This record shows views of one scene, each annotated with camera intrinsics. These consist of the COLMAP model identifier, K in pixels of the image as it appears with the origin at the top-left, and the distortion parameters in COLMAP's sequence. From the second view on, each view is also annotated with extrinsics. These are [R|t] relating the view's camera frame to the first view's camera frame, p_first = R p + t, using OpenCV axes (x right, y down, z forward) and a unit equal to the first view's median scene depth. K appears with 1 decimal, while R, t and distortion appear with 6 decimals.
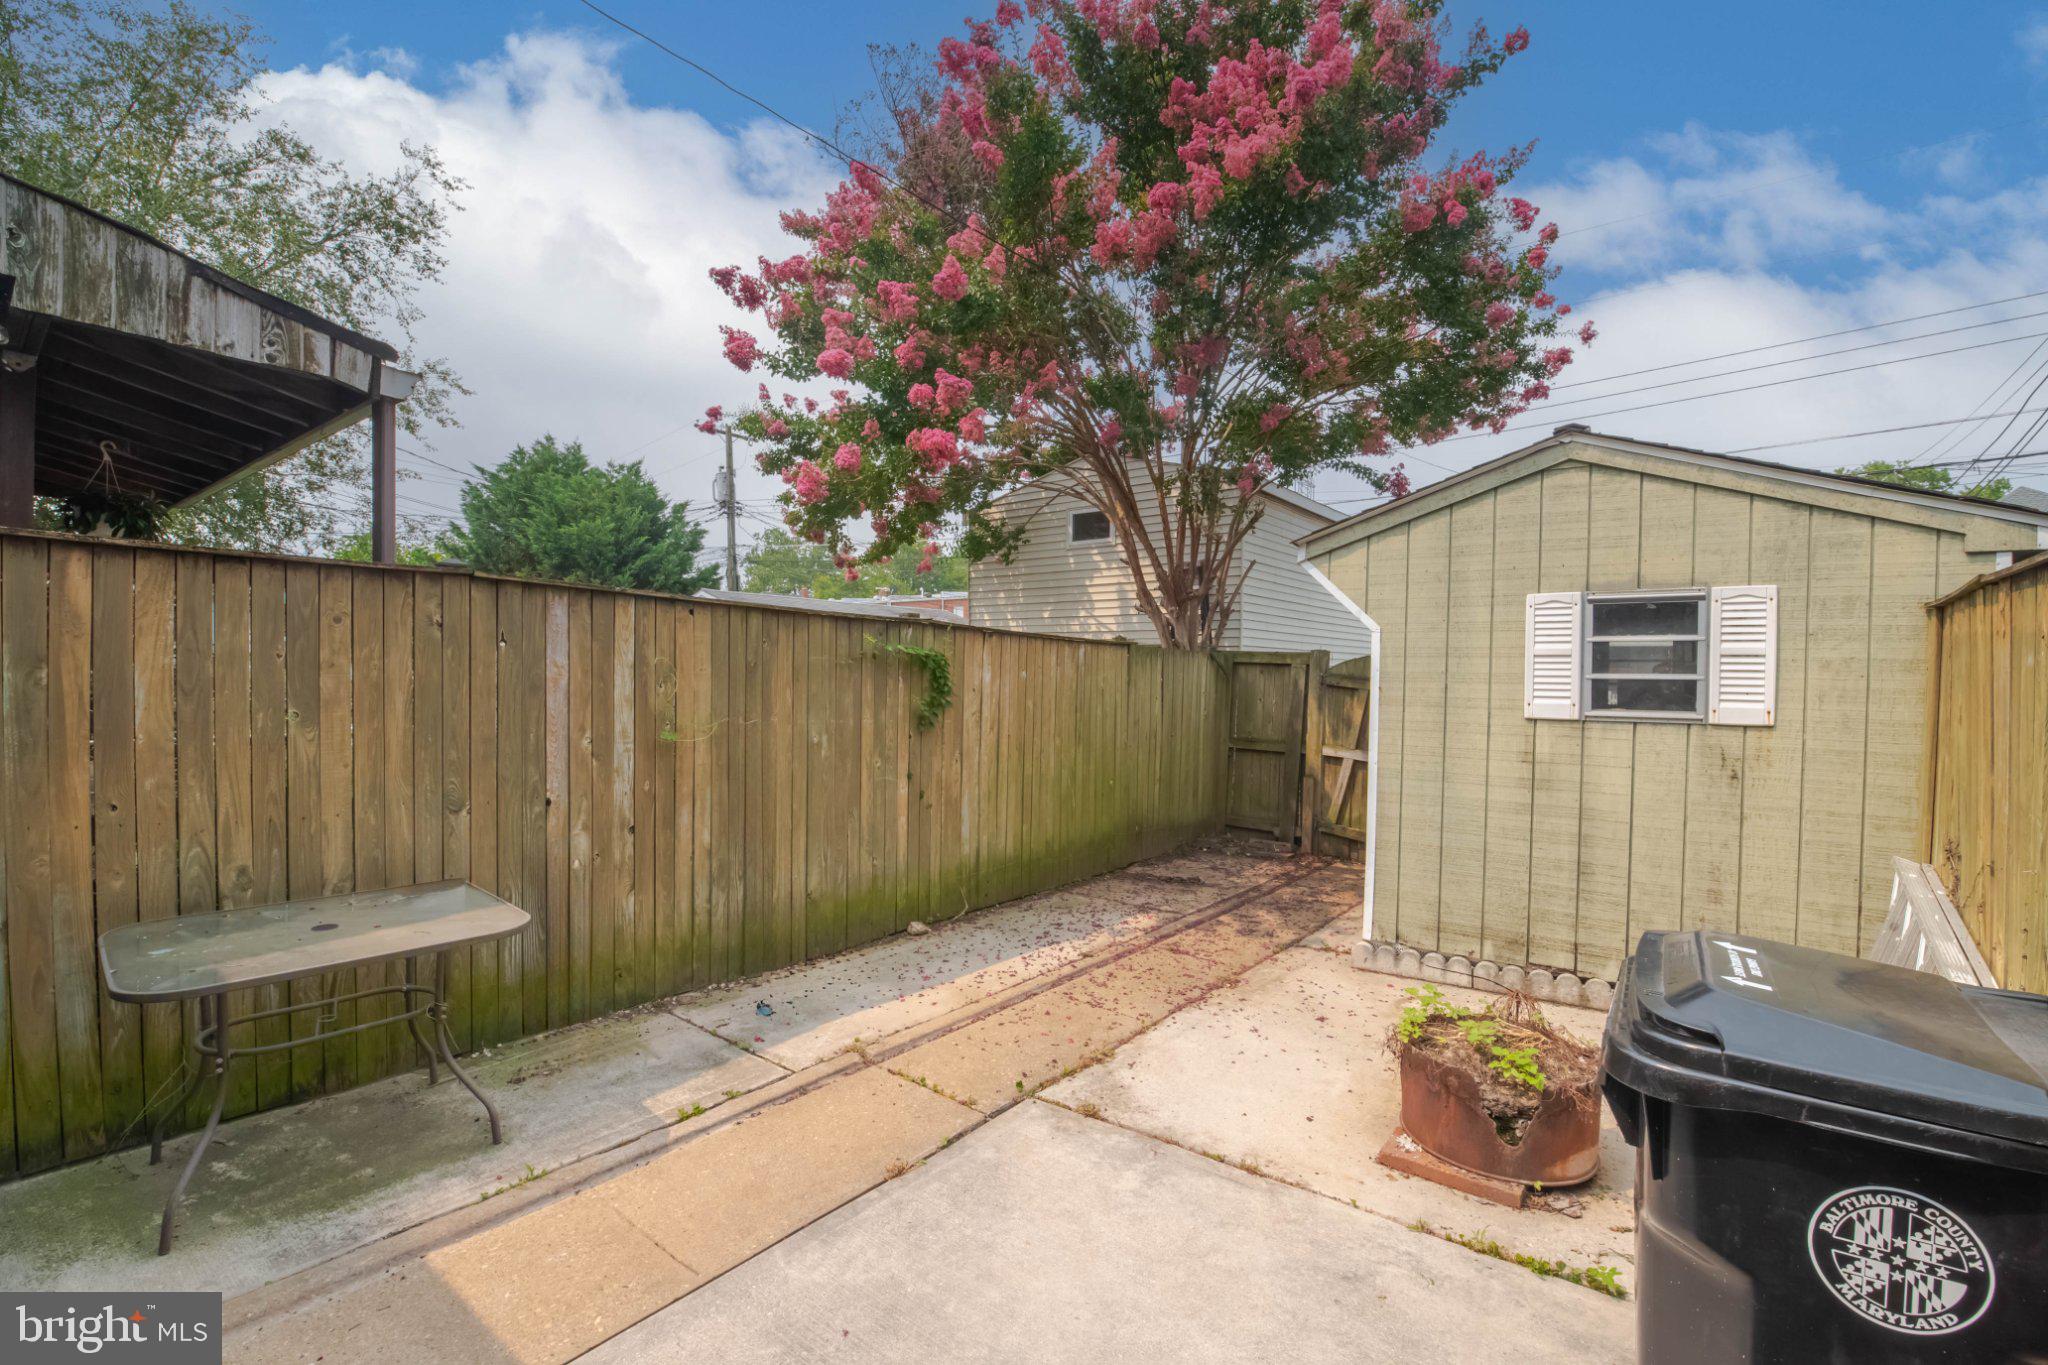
lens RADIAL K [[873.4, 0, 1032.5], [0, 873.4, 687.4], [0, 0, 1]] dist [-0.003043, -0.011414]
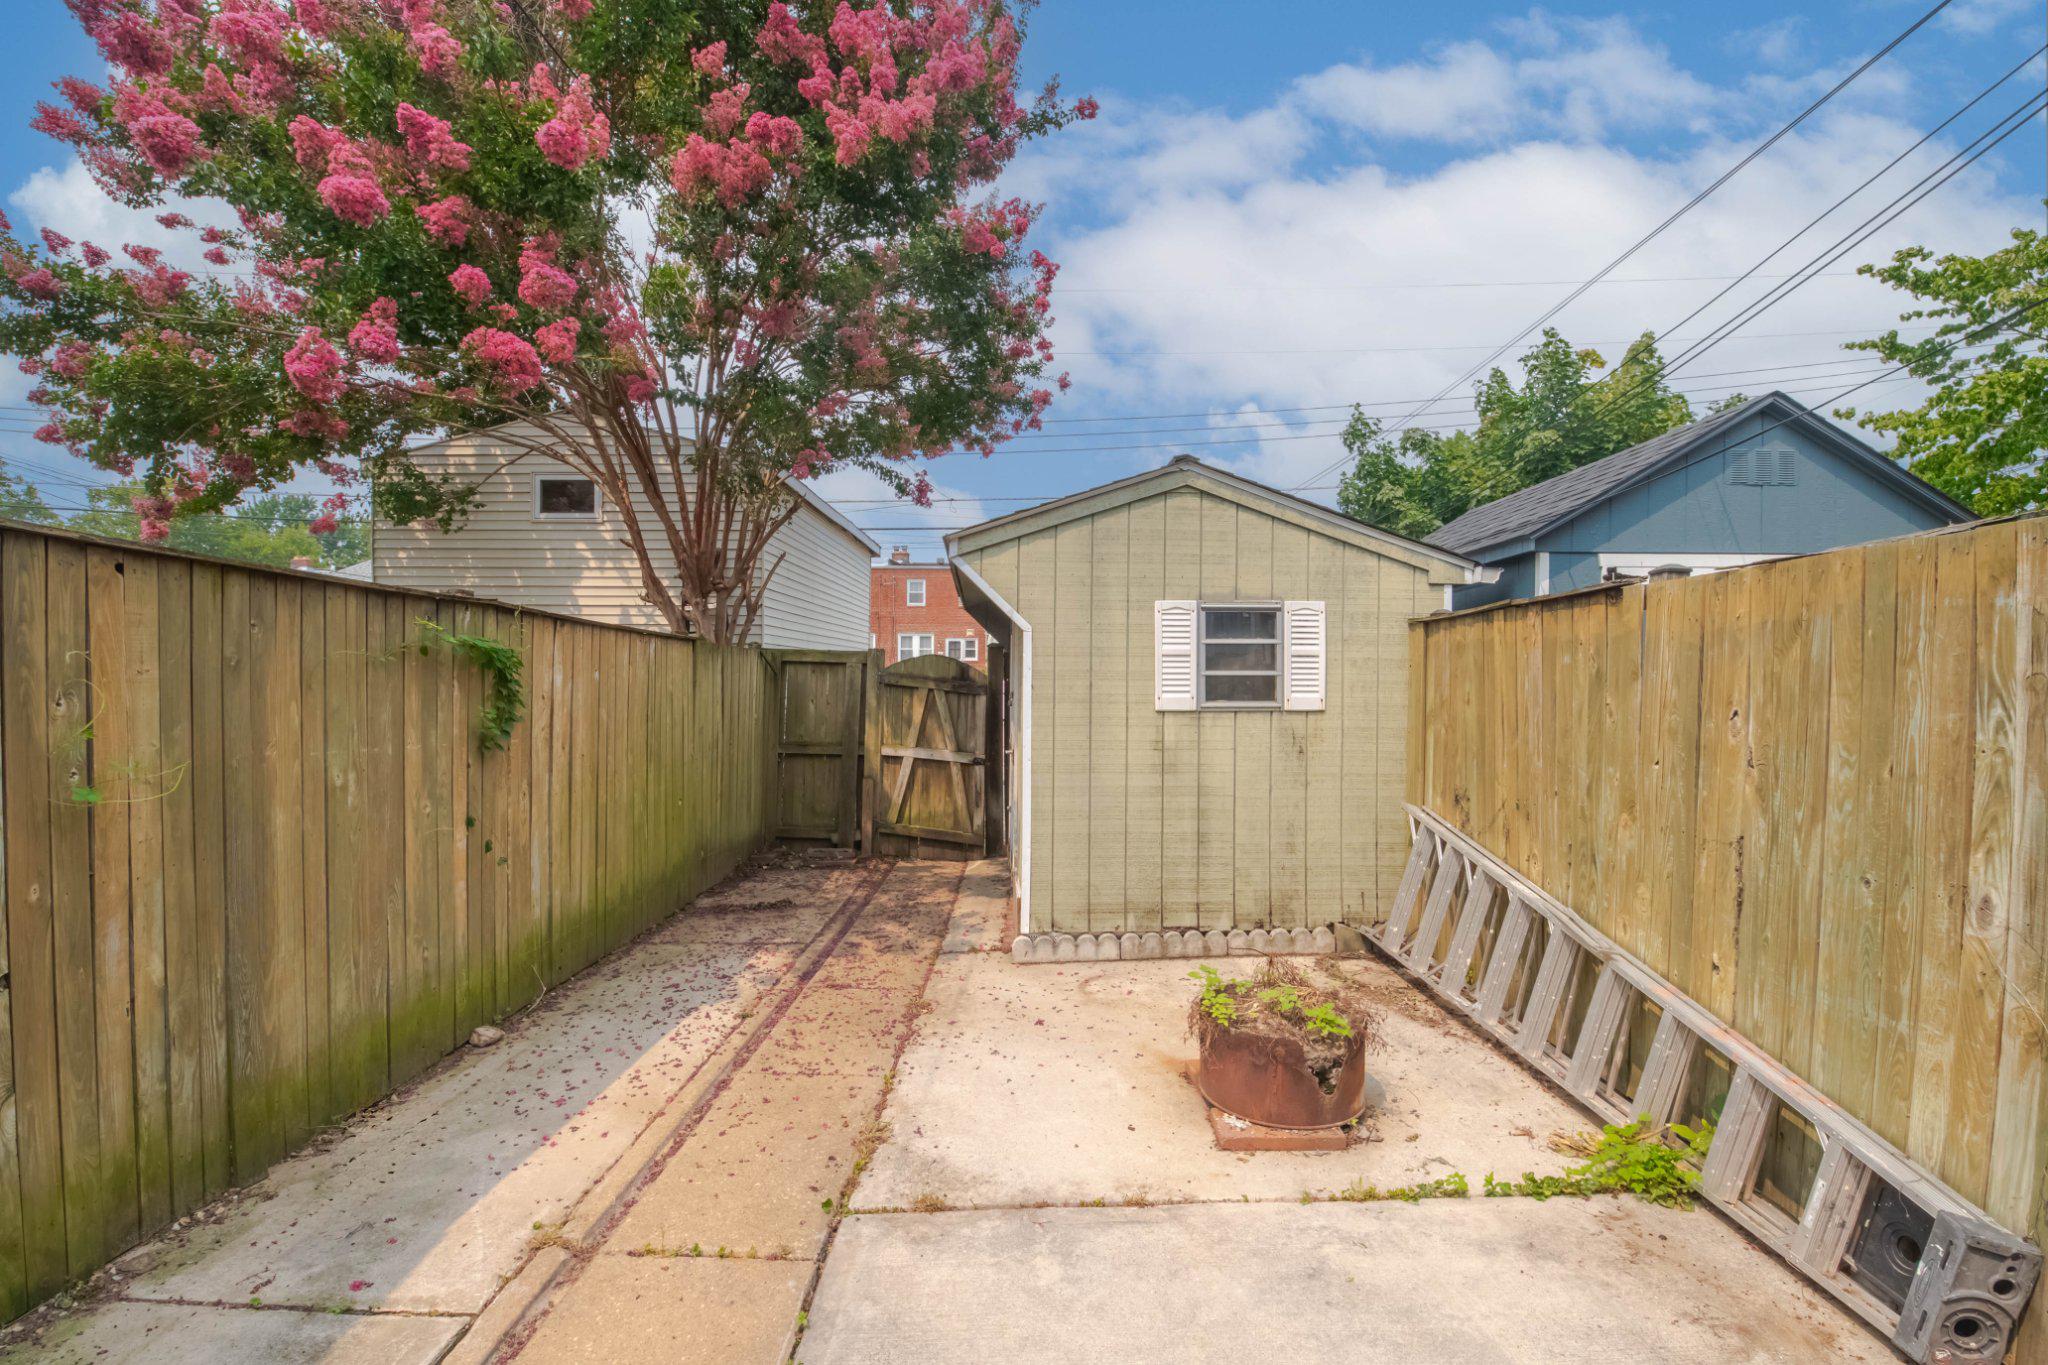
lens RADIAL K [[873.4, 0, 1032.5], [0, 873.4, 687.4], [0, 0, 1]] dist [-0.003043, -0.011414]
pose [[0.791235, -0.016098, 0.611300, -0.252039], [0.015928, 0.999857, 0.005714, -0.003827], [-0.611304, 0.005216, 0.791379, 0.206060]]
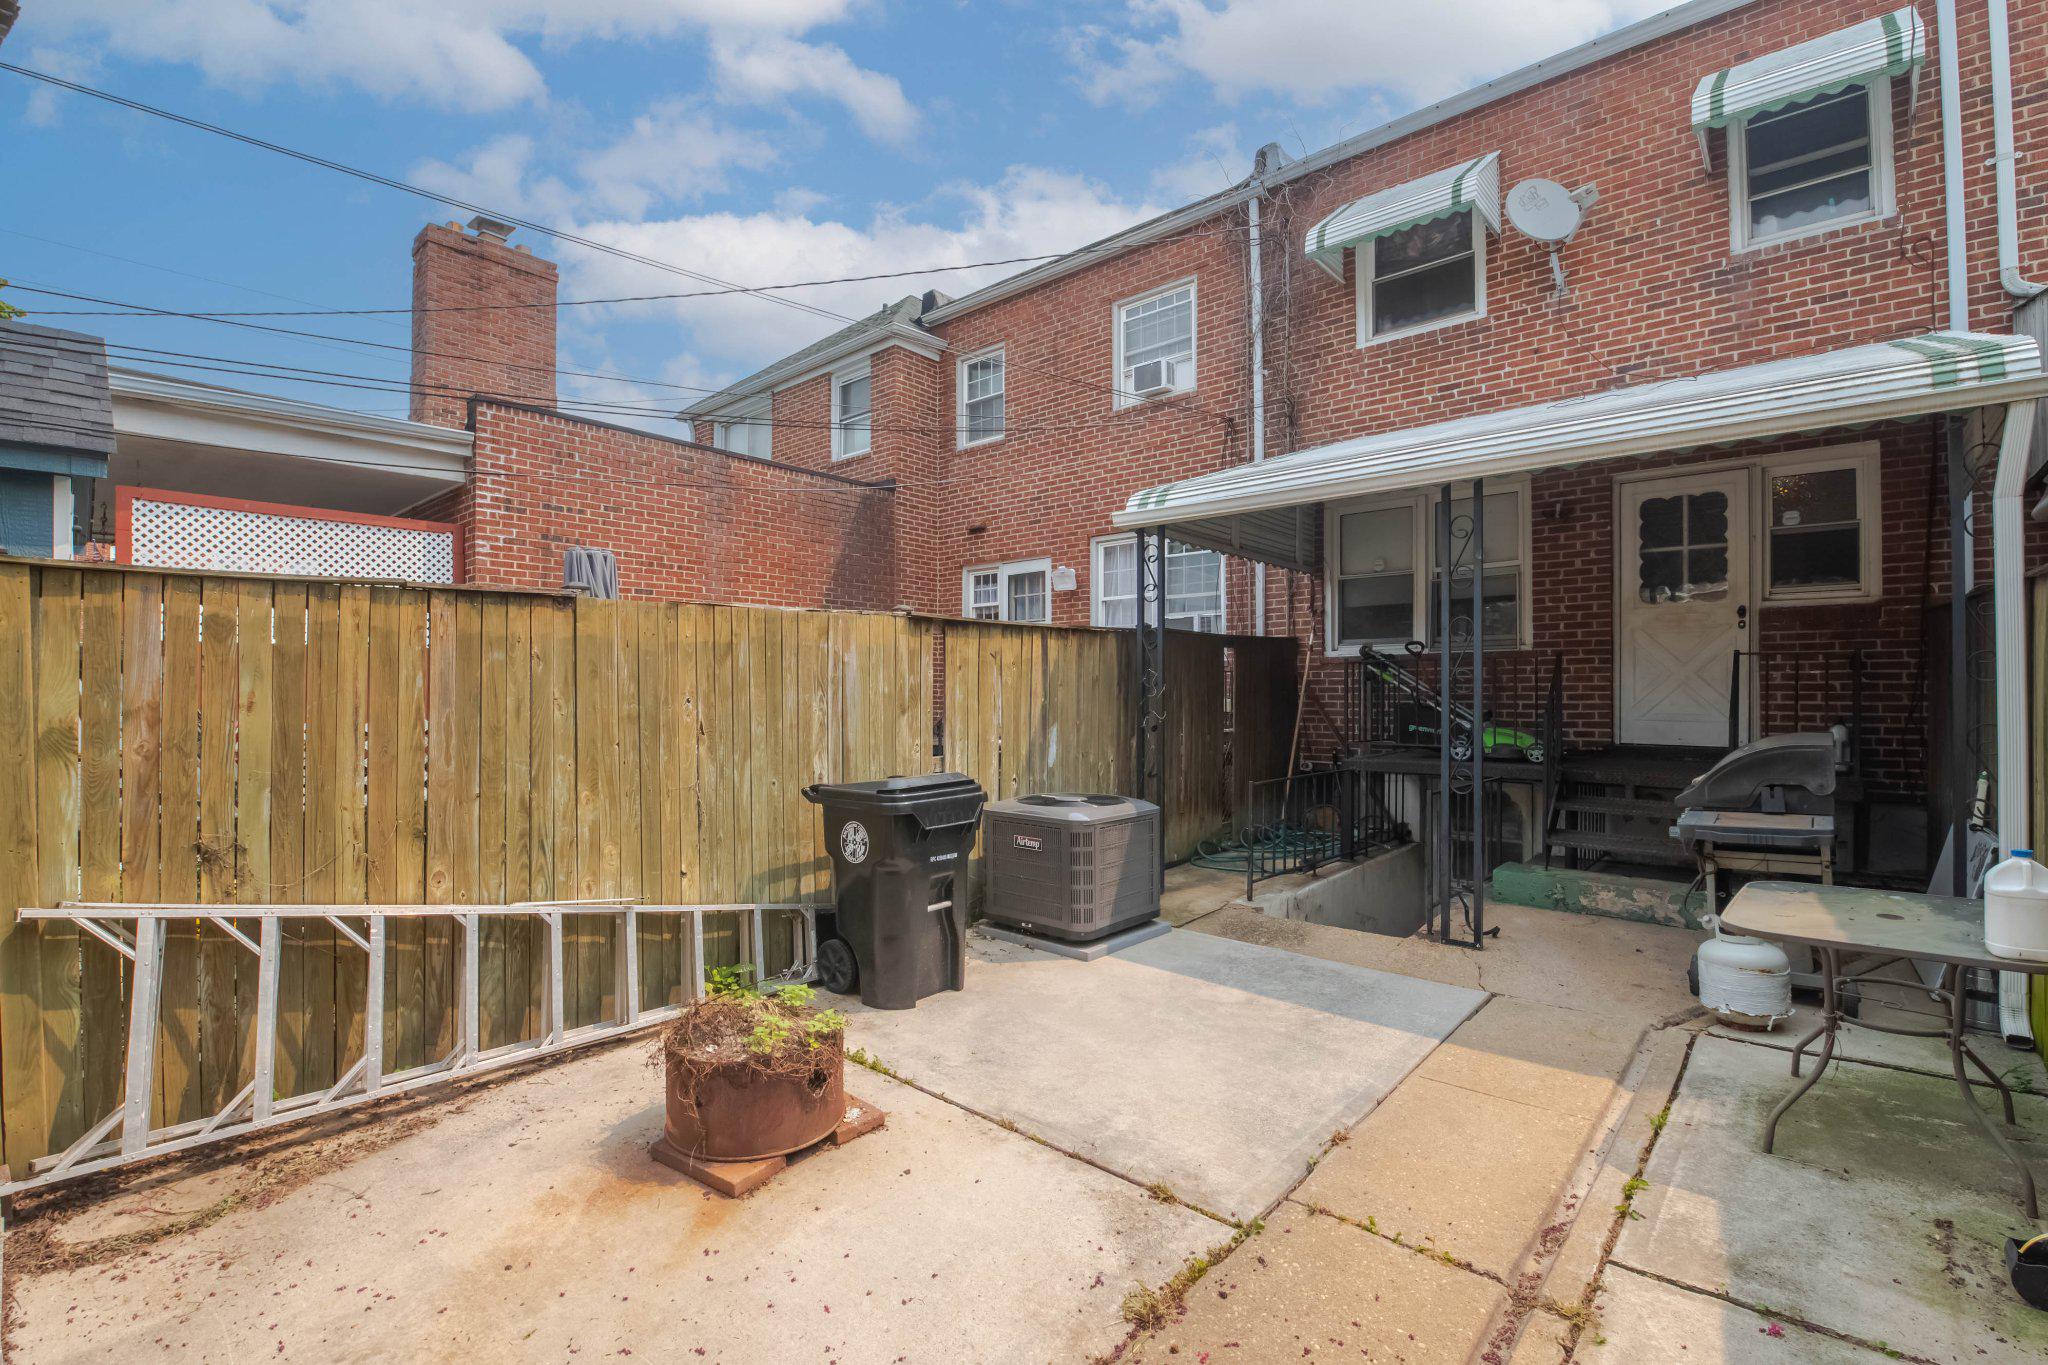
lens RADIAL K [[905.1, 0, 999.2], [0, 905.1, 684.4], [0, 0, 1]] dist [-0.001627, -0.011997]
pose [[-0.996184, -0.011268, 0.086545, 0.107547], [-0.010515, 0.999903, 0.009152, -0.003770], [-0.086639, 0.008207, -0.996206, 1.333921]]
